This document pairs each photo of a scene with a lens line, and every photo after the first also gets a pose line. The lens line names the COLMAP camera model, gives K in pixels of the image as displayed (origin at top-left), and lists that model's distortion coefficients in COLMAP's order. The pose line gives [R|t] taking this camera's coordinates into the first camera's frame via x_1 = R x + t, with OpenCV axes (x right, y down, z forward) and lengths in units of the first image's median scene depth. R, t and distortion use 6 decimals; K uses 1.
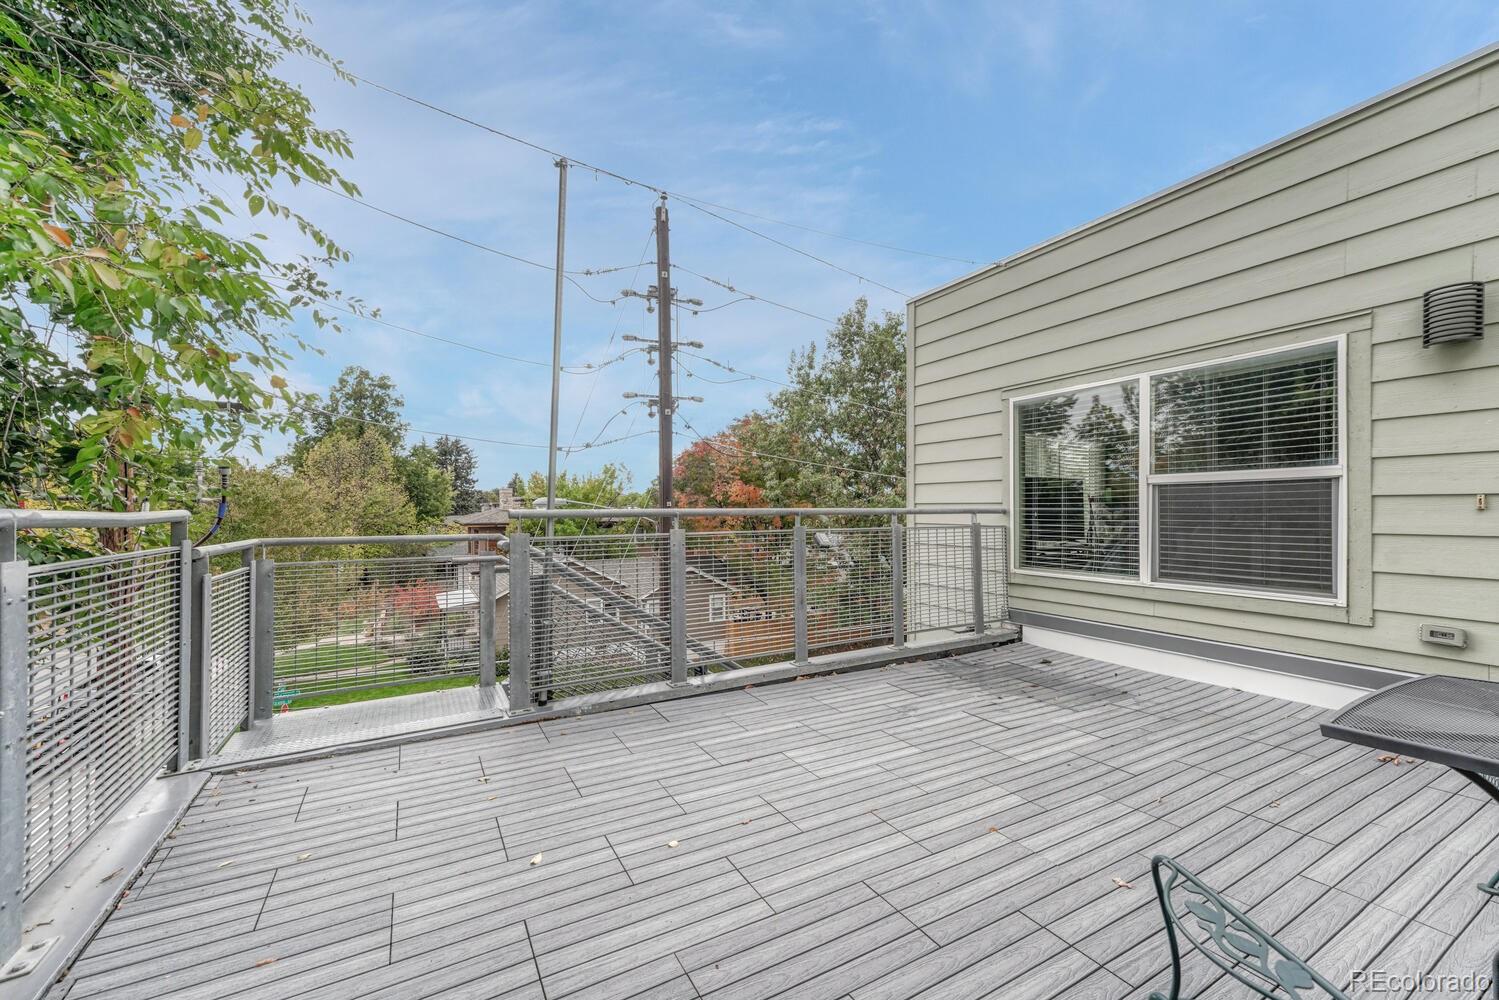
lens RADIAL K [[607.0, 0, 751.1], [0, 607.0, 504.8], [0, 0, 1]] dist [-0.000664, -0.000314]
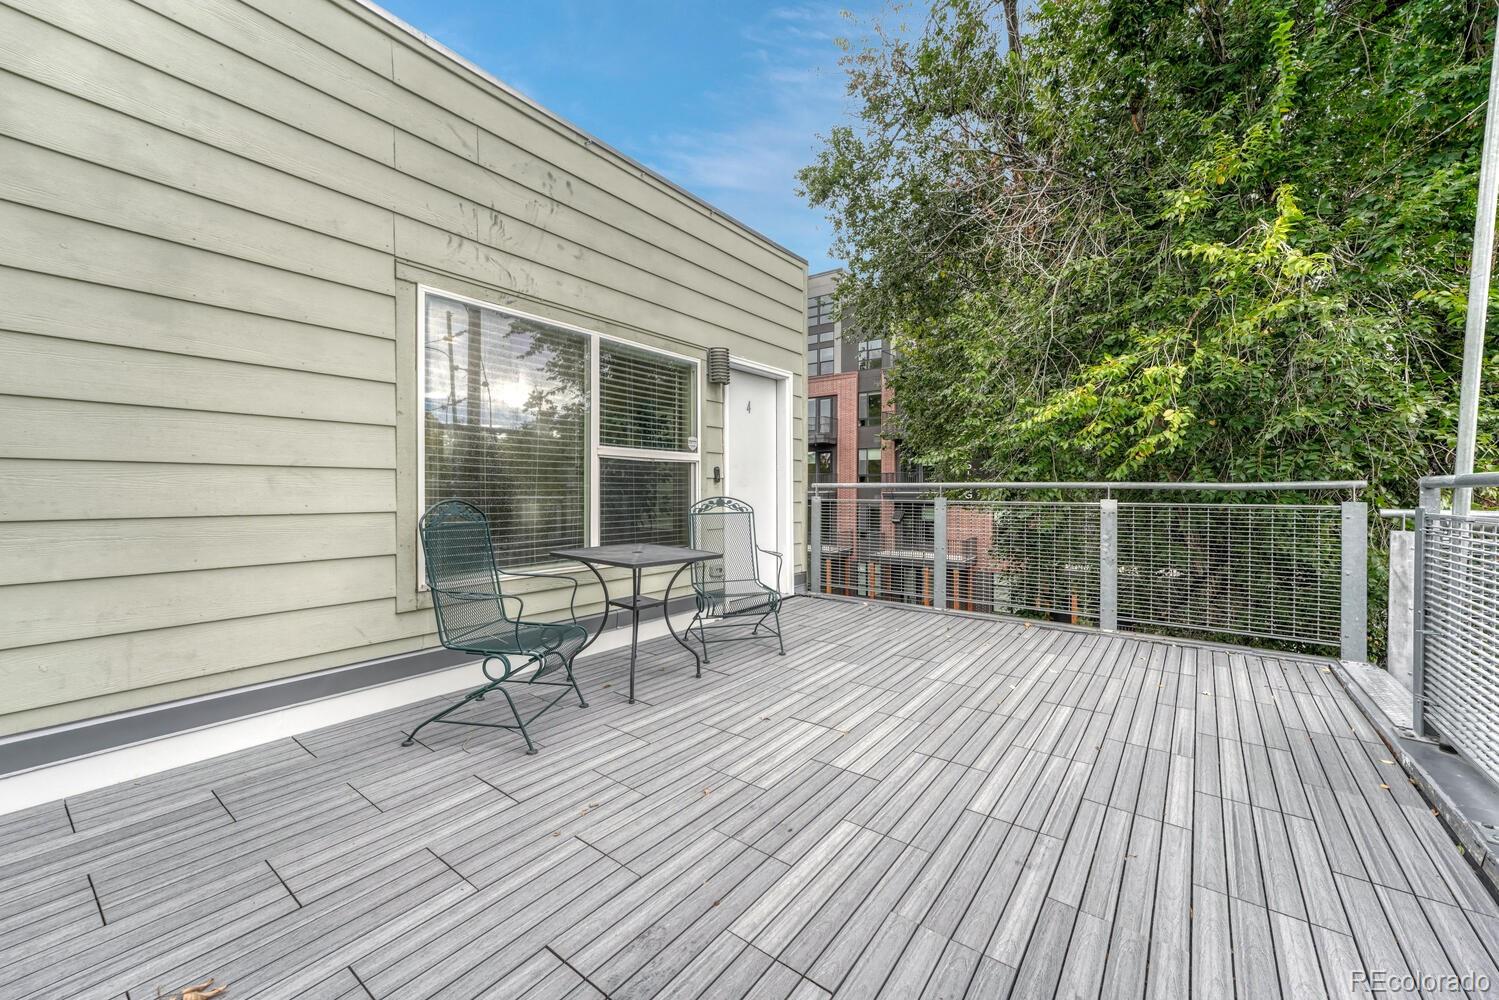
lens RADIAL K [[607.0, 0, 751.1], [0, 607.0, 504.8], [0, 0, 1]] dist [-0.000664, -0.000314]
pose [[-0.925568, 0.016580, -0.378218, 0.901705], [0.011720, 0.999817, 0.015146, 0.027780], [0.378400, 0.009586, -0.925592, 1.781334]]
